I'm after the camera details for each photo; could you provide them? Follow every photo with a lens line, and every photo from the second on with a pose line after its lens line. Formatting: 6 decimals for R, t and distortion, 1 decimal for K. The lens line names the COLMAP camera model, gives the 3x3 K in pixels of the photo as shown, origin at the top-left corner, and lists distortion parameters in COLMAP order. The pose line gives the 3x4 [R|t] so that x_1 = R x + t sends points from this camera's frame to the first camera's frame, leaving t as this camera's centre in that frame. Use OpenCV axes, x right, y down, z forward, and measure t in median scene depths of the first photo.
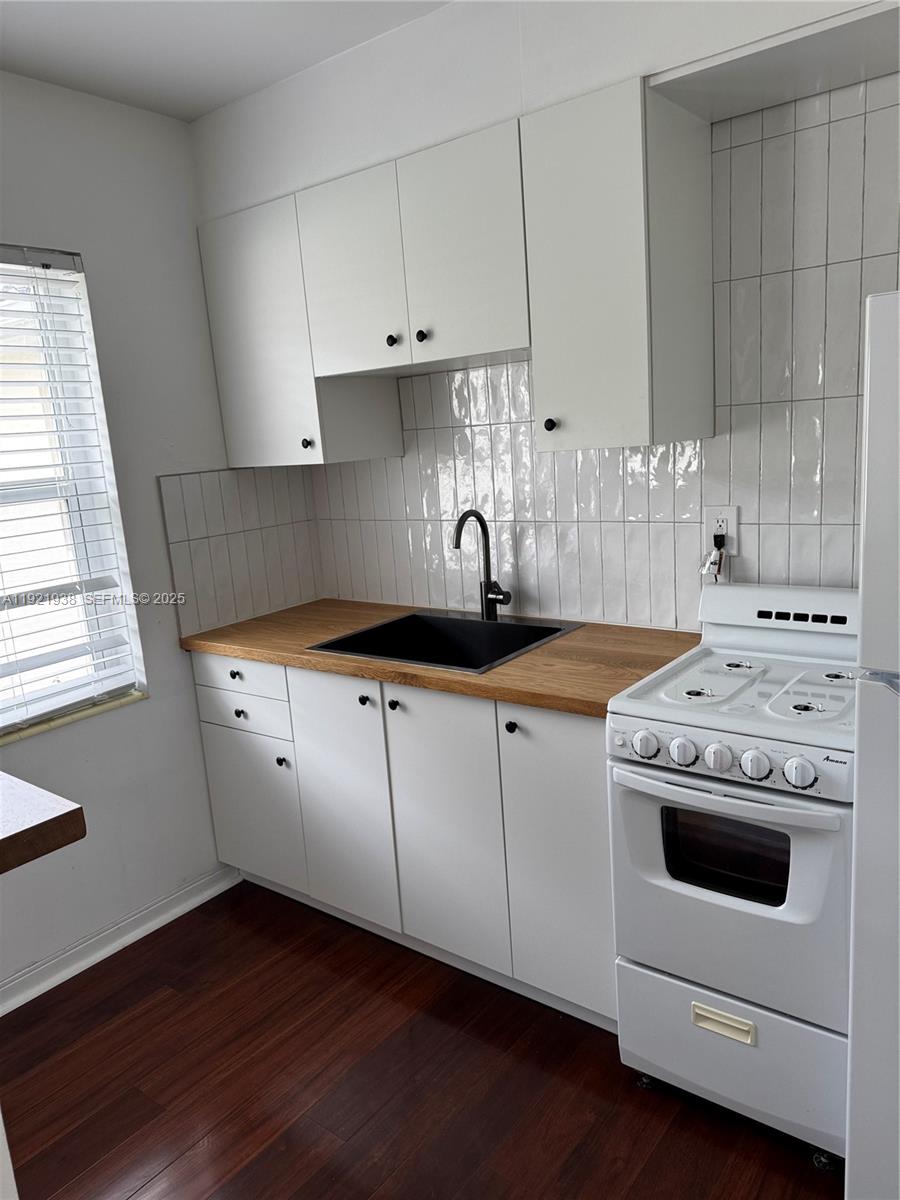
lens RADIAL K [[867.1, 0, 453.1], [0, 867.1, 603.3], [0, 0, 1]] dist [0.042138, -0.006751]
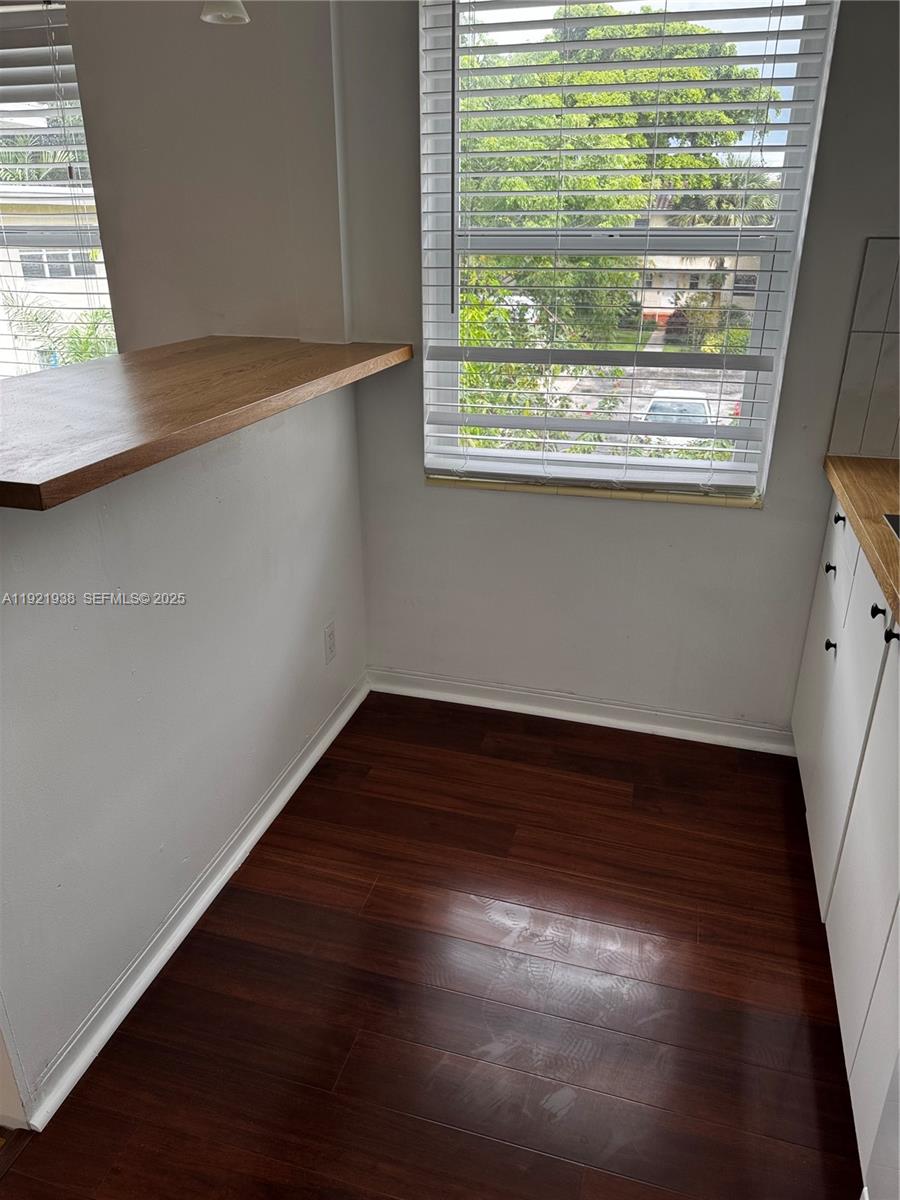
lens RADIAL K [[867.1, 0, 453.1], [0, 867.1, 603.3], [0, 0, 1]] dist [0.042138, -0.006751]
pose [[0.346548, 0.438779, -0.829082, 0.321093], [-0.204636, 0.897928, 0.389679, -0.087205], [0.915439, 0.034618, 0.400965, 0.402917]]
